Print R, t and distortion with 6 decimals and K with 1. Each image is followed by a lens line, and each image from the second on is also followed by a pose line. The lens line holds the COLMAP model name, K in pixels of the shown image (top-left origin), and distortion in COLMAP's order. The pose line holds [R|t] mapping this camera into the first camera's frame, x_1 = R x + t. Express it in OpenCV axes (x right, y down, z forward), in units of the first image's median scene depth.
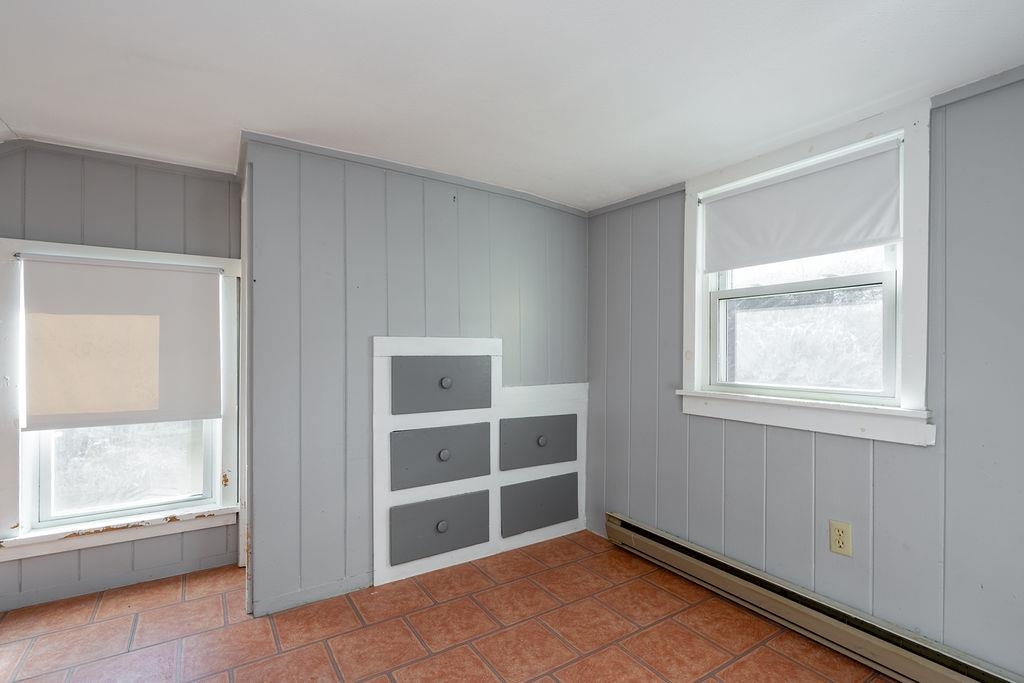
lens RADIAL K [[468.8, 0, 510.0], [0, 468.8, 345.7], [0, 0, 1]] dist [0.001335, 0.000485]
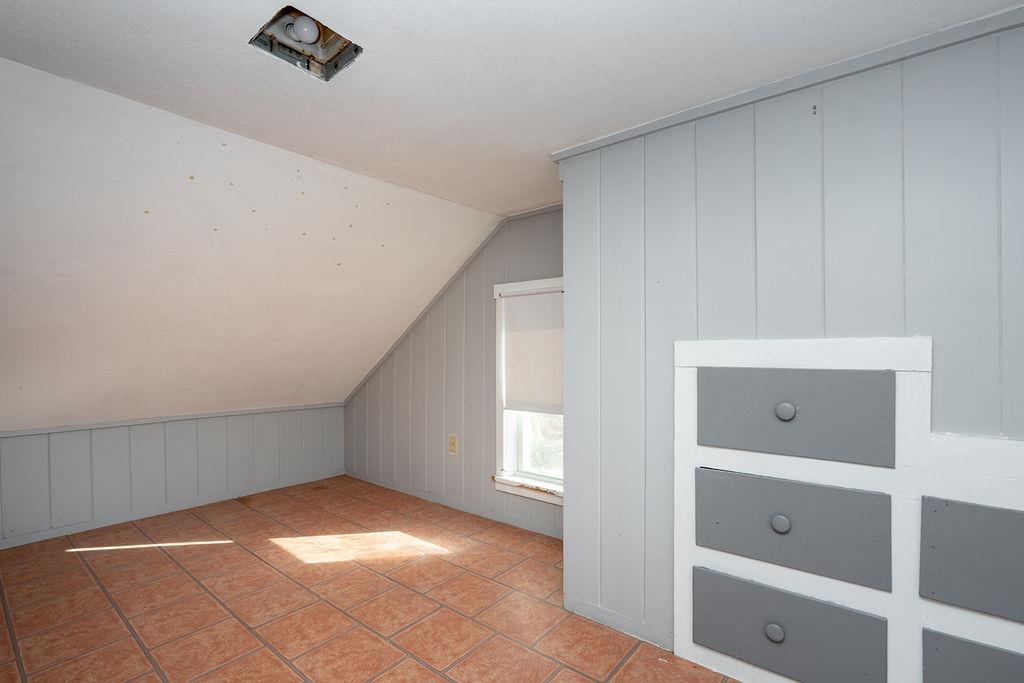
lens RADIAL K [[454.0, 0, 513.2], [0, 454.0, 353.2], [0, 0, 1]] dist [-0.026433, -0.000105]
pose [[0.318345, -0.002860, -0.947970, 0.340591], [0.006364, 0.999979, -0.000879, -0.000318], [0.947953, -0.005753, 0.318357, 0.493521]]
